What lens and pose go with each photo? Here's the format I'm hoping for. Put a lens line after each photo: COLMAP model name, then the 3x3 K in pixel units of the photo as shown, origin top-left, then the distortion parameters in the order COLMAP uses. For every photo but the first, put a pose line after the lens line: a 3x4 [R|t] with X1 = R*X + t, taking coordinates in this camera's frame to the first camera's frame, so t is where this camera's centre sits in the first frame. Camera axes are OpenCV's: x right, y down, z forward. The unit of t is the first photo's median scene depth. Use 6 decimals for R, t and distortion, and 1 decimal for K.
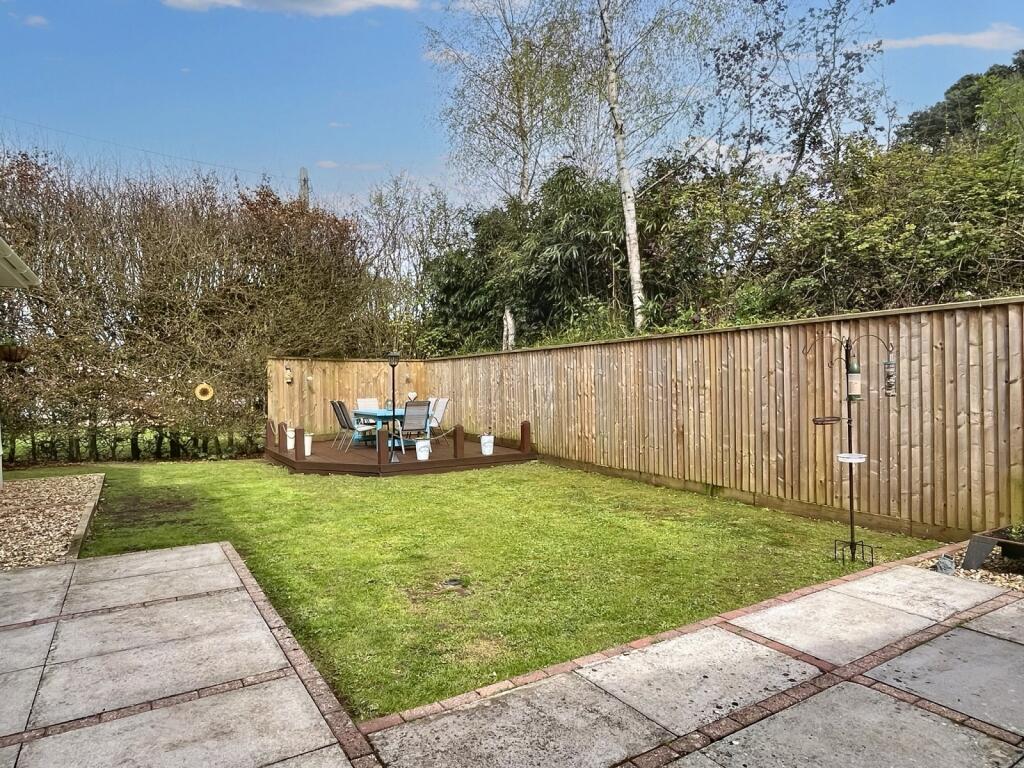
lens RADIAL K [[592.7, 0, 524.8], [0, 592.7, 393.0], [0, 0, 1]] dist [-0.002824, -0.001946]
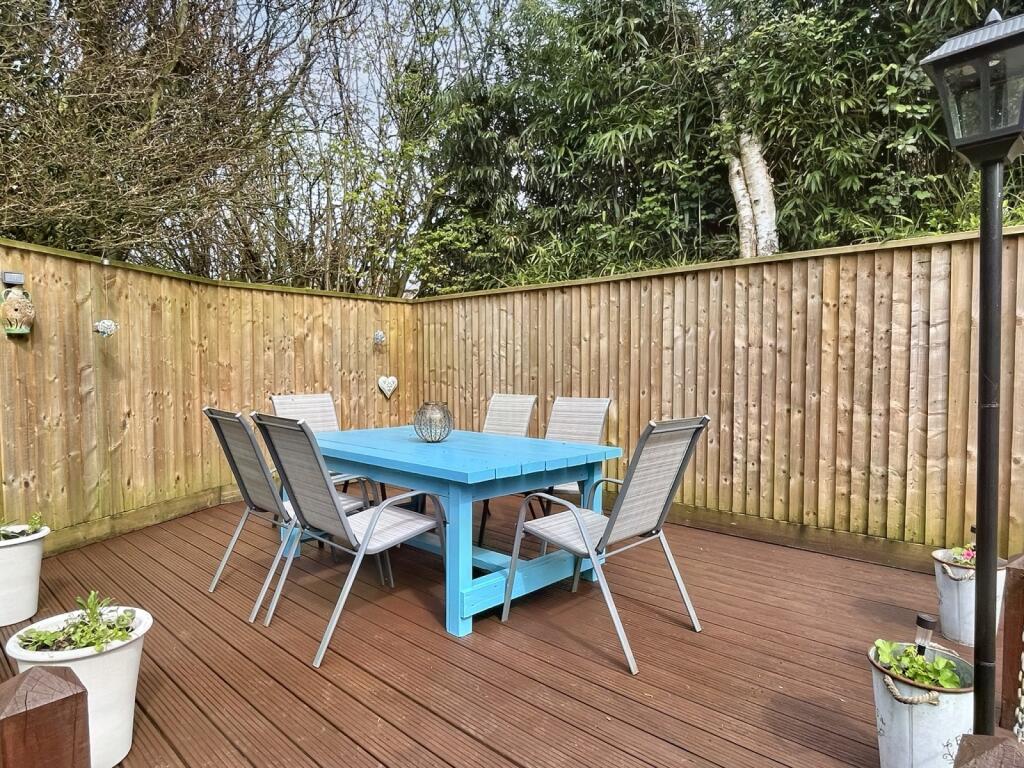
lens RADIAL K [[592.7, 0, 522.2], [0, 592.7, 390.7], [0, 0, 1]] dist [-0.002824, -0.001946]
pose [[0.959208, 0.001086, 0.282700, -0.487172], [-0.006339, 0.999824, 0.017666, 0.002080], [-0.282631, -0.018737, 0.959046, 1.296574]]
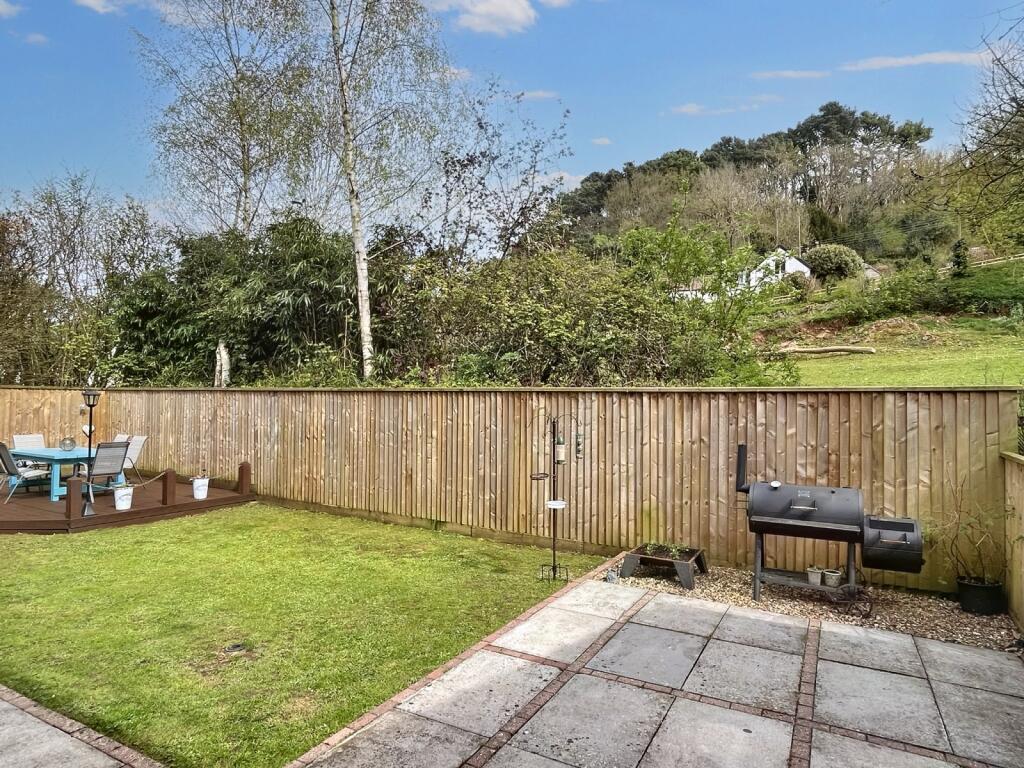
lens RADIAL K [[576.9, 0, 504.8], [0, 576.9, 392.3], [0, 0, 1]] dist [0.001782, -0.002858]
pose [[0.880131, 0.034953, 0.473443, -0.122659], [-0.017942, 0.999022, -0.040400, -0.059377], [-0.474392, 0.027063, 0.879897, -0.079176]]
